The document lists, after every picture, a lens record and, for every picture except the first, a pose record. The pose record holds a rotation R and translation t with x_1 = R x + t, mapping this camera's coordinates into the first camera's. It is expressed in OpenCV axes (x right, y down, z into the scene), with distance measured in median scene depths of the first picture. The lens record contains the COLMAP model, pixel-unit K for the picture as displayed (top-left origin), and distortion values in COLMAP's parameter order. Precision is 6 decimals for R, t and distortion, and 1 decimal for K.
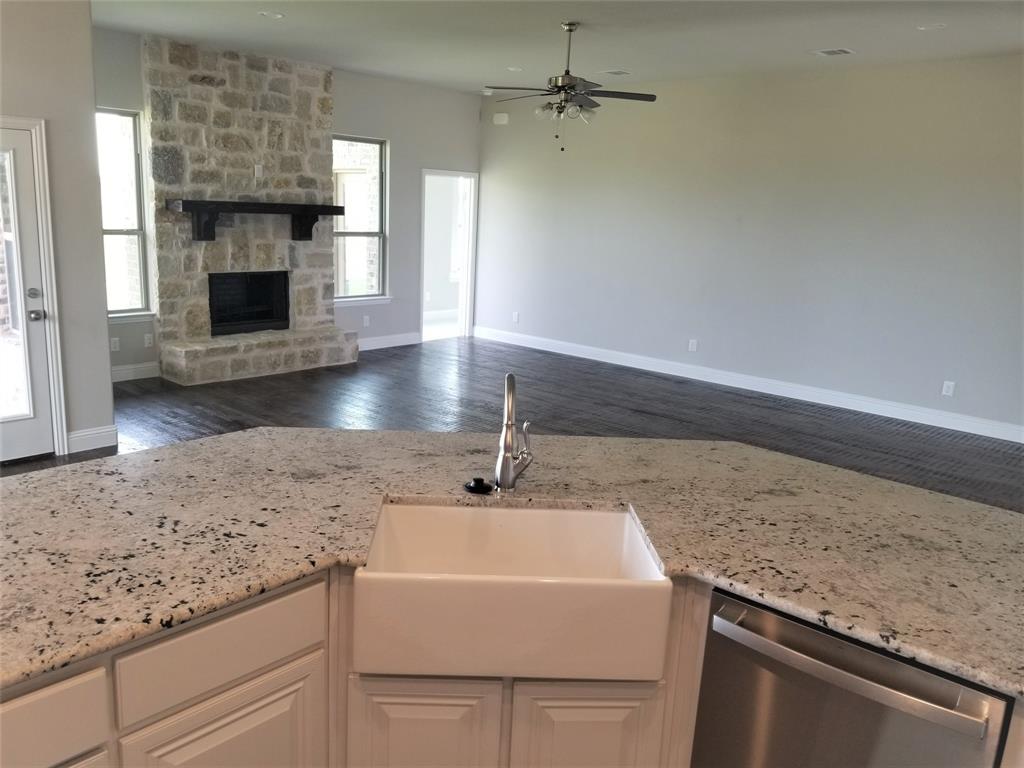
lens RADIAL K [[798.4, 0, 498.8], [0, 798.4, 380.8], [0, 0, 1]] dist [0.045295, -0.074658]
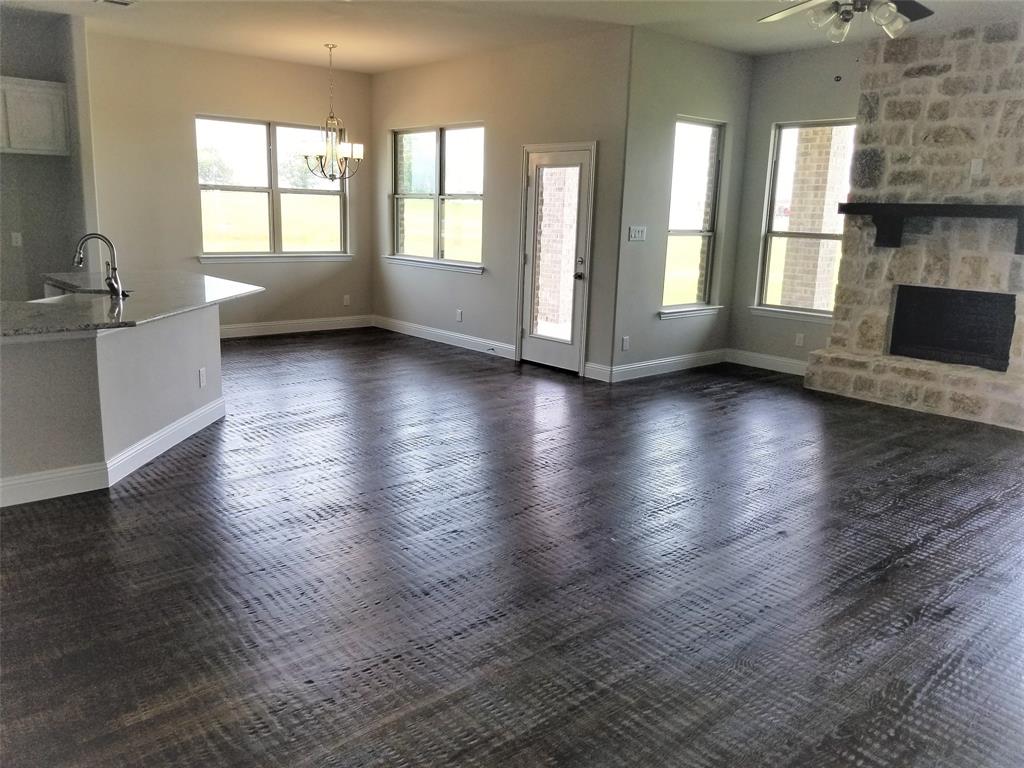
lens RADIAL K [[798.4, 0, 520.3], [0, 798.4, 375.8], [0, 0, 1]] dist [0.045295, -0.074658]
pose [[-0.101873, 0.154383, -0.982745, 0.623061], [-0.250312, 0.952122, 0.175520, -0.093795], [0.962791, 0.263874, -0.058351, 0.711217]]
